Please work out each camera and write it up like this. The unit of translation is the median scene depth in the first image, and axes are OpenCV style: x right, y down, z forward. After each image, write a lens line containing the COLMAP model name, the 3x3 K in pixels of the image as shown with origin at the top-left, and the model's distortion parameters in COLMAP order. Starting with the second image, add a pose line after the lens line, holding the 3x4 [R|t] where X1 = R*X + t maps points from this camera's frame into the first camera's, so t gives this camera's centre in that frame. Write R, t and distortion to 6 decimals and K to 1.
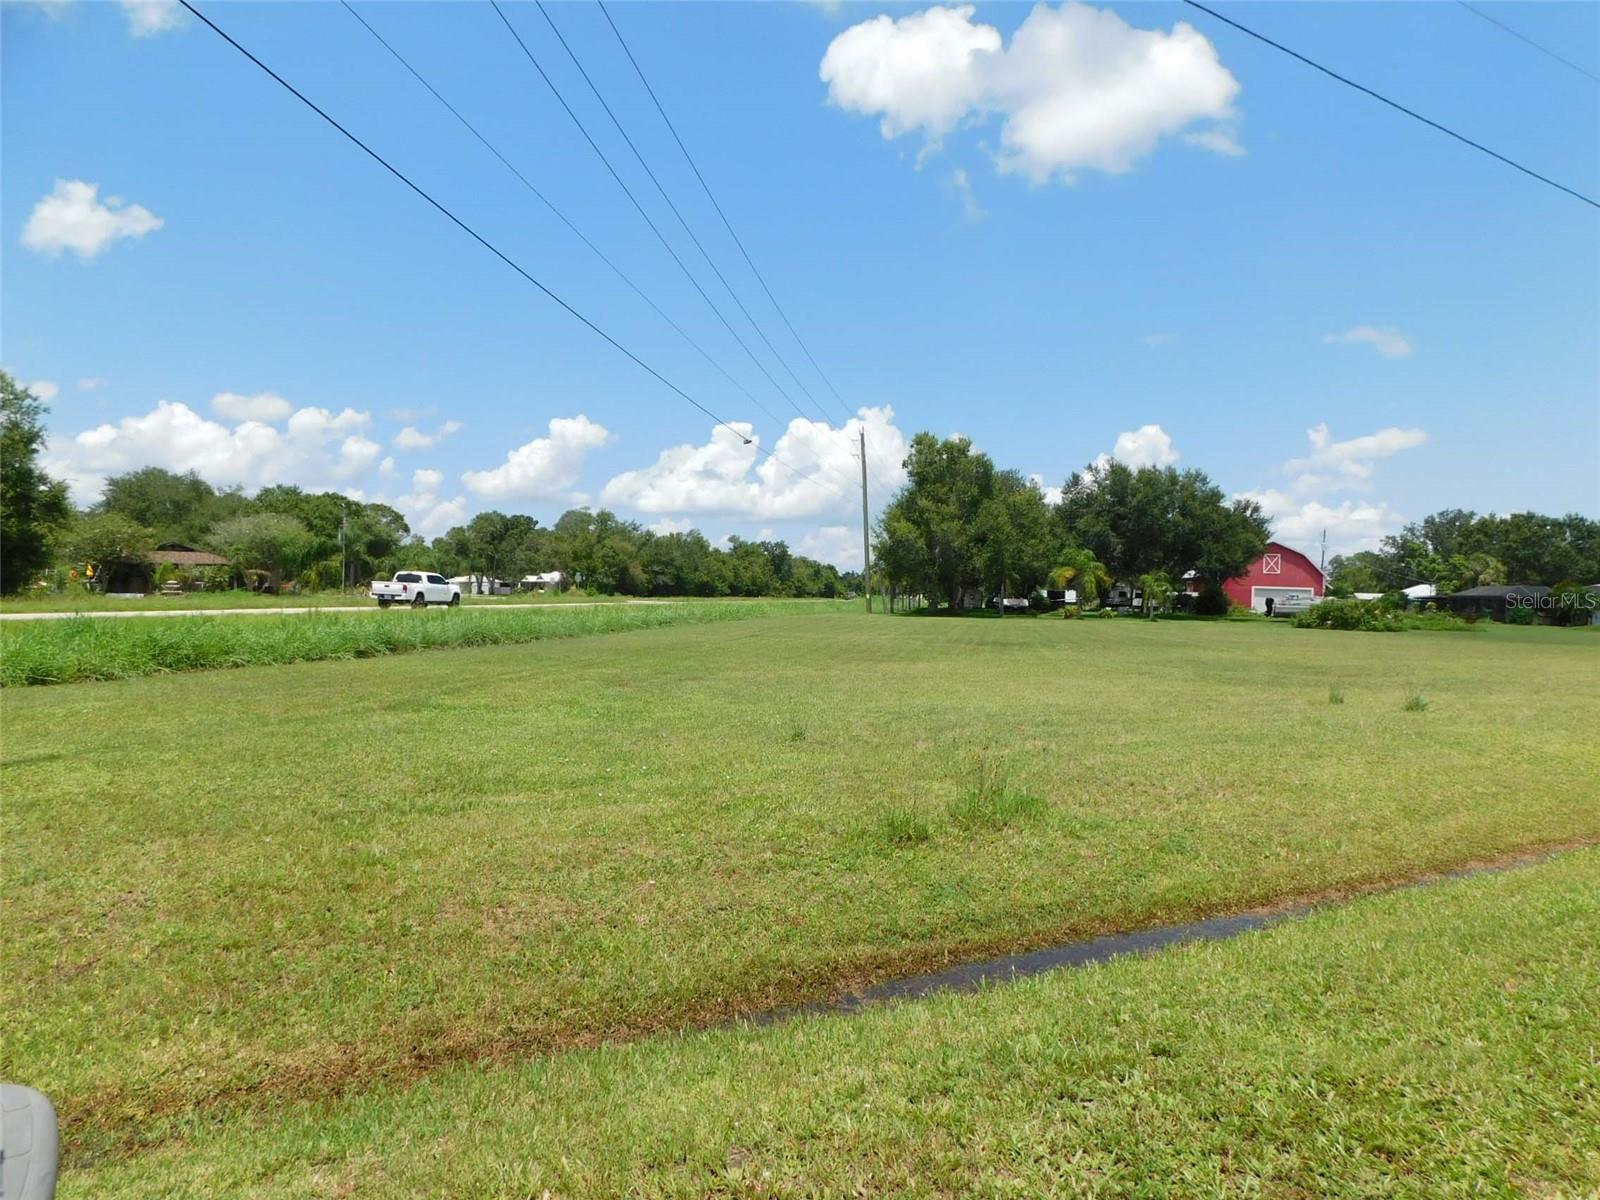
lens RADIAL K [[1053.9, 0, 811.2], [0, 1053.9, 599.8], [0, 0, 1]] dist [-0.064580, 0.051089]
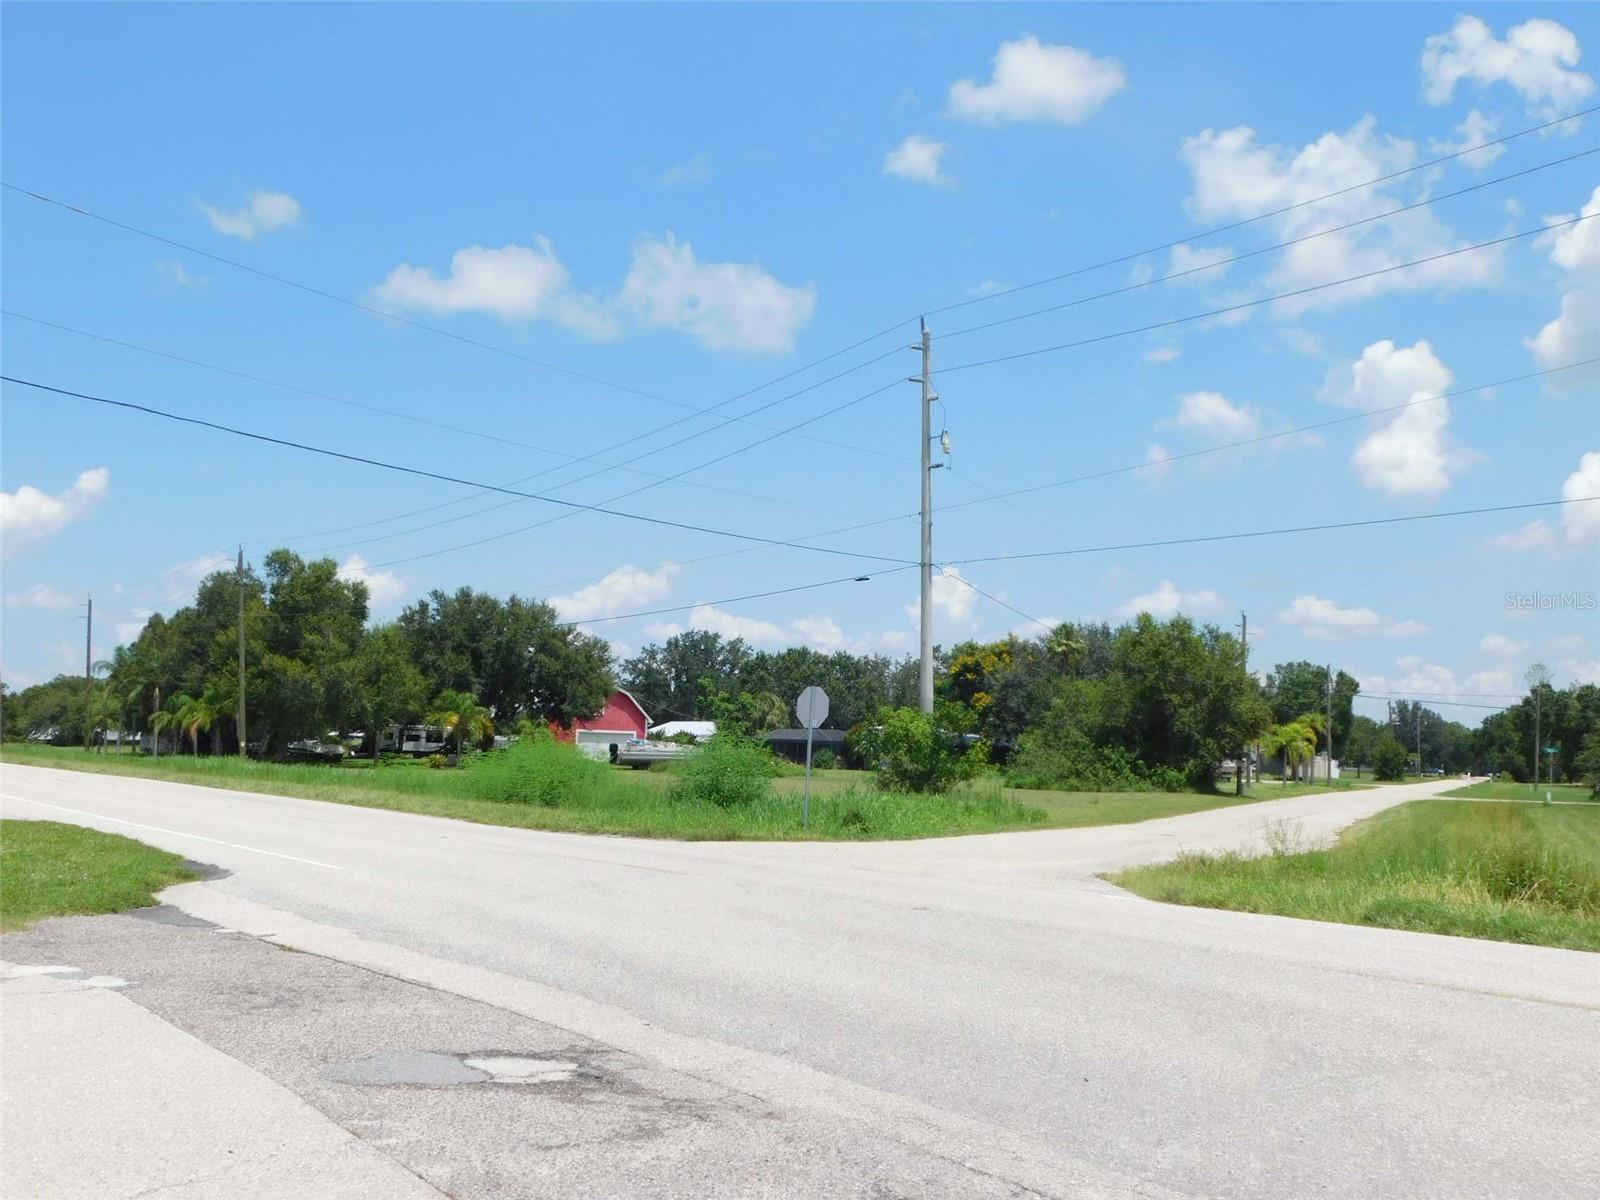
lens RADIAL K [[1951.7, 0, 837.9], [0, 1951.7, 587.5], [0, 0, 1]] dist [-0.046658, 0.000000]
pose [[0.757755, 0.046341, 0.650891, -0.450575], [0.000177, 0.997460, -0.071222, -0.013736], [-0.652539, 0.054085, 0.755823, -0.371753]]
